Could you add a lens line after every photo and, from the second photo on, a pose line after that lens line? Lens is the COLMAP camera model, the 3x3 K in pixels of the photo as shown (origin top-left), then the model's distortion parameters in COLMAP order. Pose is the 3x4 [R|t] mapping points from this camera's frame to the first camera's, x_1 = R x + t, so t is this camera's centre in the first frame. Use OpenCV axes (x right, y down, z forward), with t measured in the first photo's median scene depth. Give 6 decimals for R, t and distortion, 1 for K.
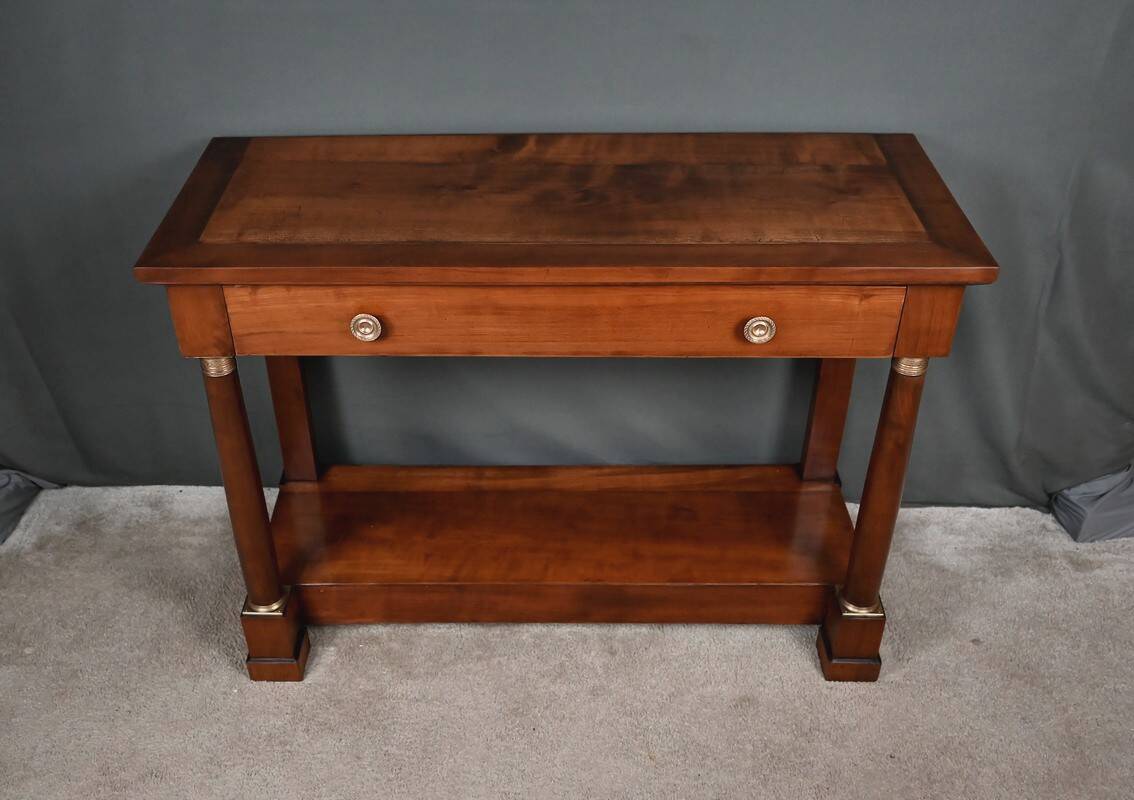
lens RADIAL K [[1135.3, 0, 533.6], [0, 1135.3, 412.3], [0, 0, 1]] dist [-0.015936, 0.000000]
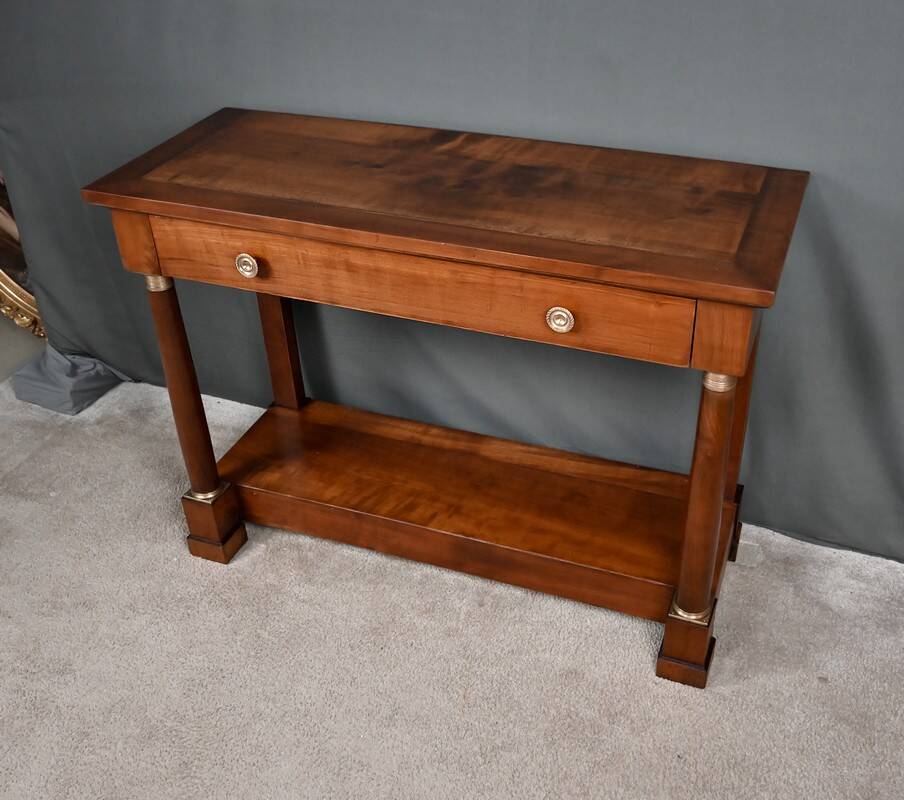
lens RADIAL K [[1008.9, 0, 480.3], [0, 1008.9, 410.2], [0, 0, 1]] dist [-0.017423, 0.000000]
pose [[0.943162, 0.186042, -0.275379, 0.317313], [-0.189446, 0.981785, 0.014435, 0.010440], [0.273048, 0.038555, 0.961227, 0.038542]]
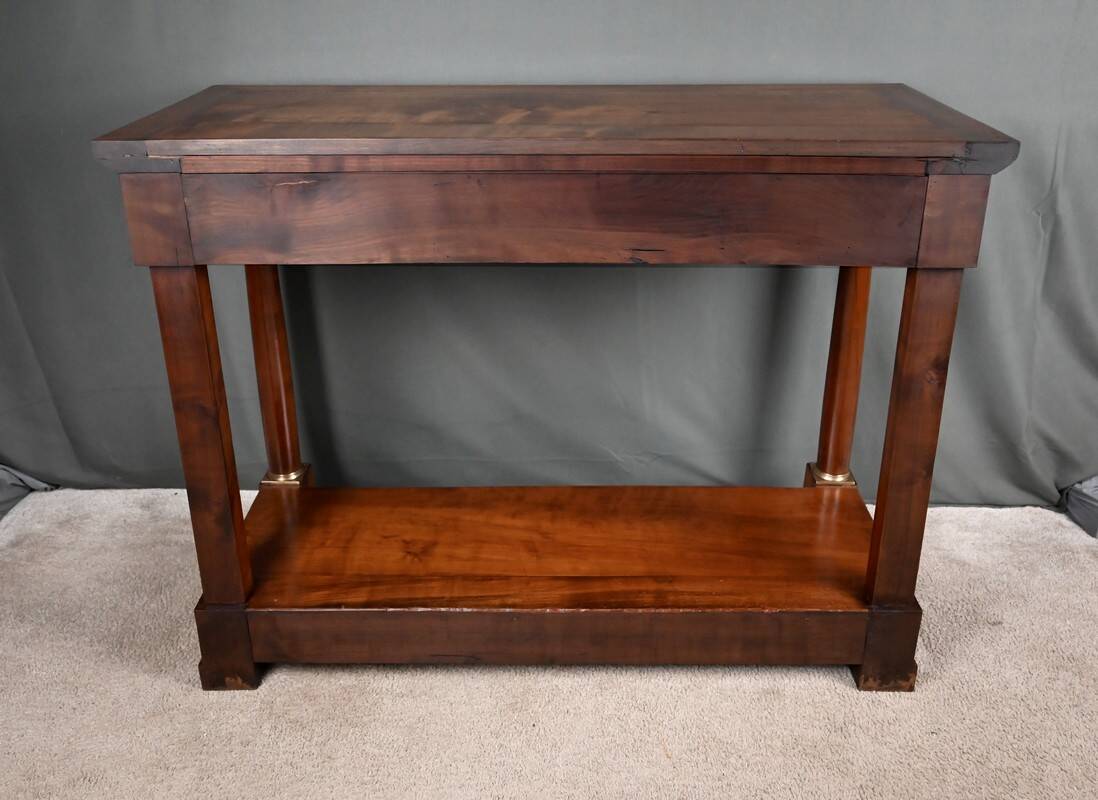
lens RADIAL K [[955.3, 0, 569.7], [0, 955.3, 302.5], [0, 0, 1]] dist [-0.007594, -0.000237]
pose [[0.999703, 0.006309, 0.023534, 0.008544], [-0.000193, 0.967917, -0.251270, 0.143517], [-0.024364, 0.251191, 0.967631, 0.193331]]
